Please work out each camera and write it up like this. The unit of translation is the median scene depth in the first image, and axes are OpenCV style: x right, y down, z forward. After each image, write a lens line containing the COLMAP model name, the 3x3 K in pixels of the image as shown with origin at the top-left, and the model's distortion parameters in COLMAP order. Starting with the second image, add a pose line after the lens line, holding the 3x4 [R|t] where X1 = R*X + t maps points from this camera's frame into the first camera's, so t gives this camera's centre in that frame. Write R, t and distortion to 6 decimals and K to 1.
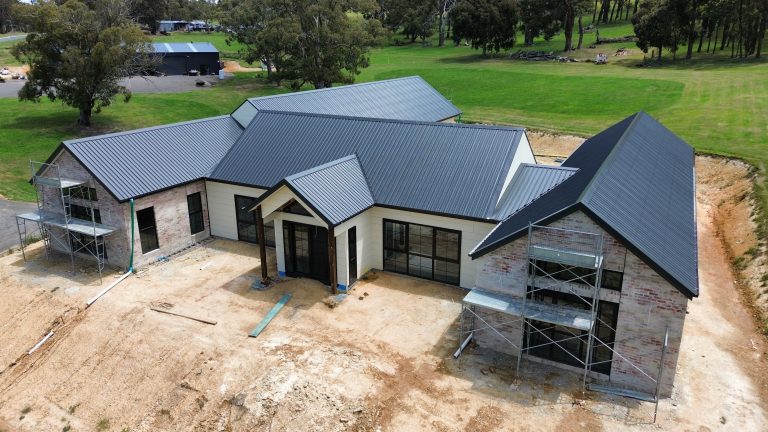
lens RADIAL K [[543.5, 0, 384.0], [0, 543.5, 216.0], [0, 0, 1]] dist [0.061825, -0.056685]
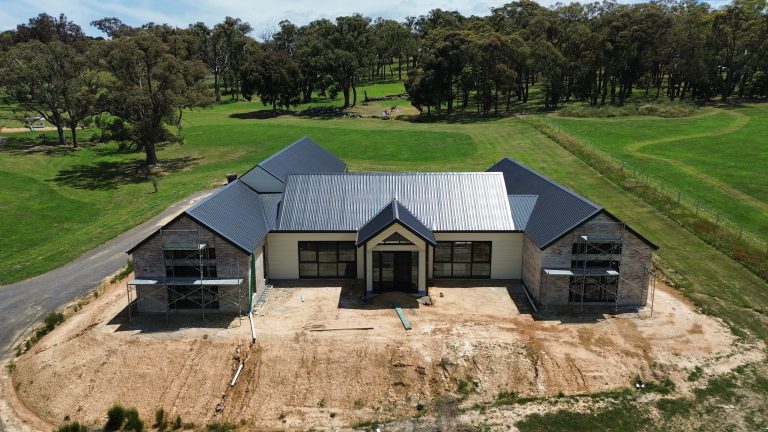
lens RADIAL K [[543.5, 0, 384.0], [0, 543.5, 216.0], [0, 0, 1]] dist [0.061825, -0.056685]
pose [[0.883061, -0.101915, 0.458058, -0.843608], [0.140391, 0.988800, -0.050649, -0.007262], [-0.447766, 0.109033, 0.887478, -0.240305]]
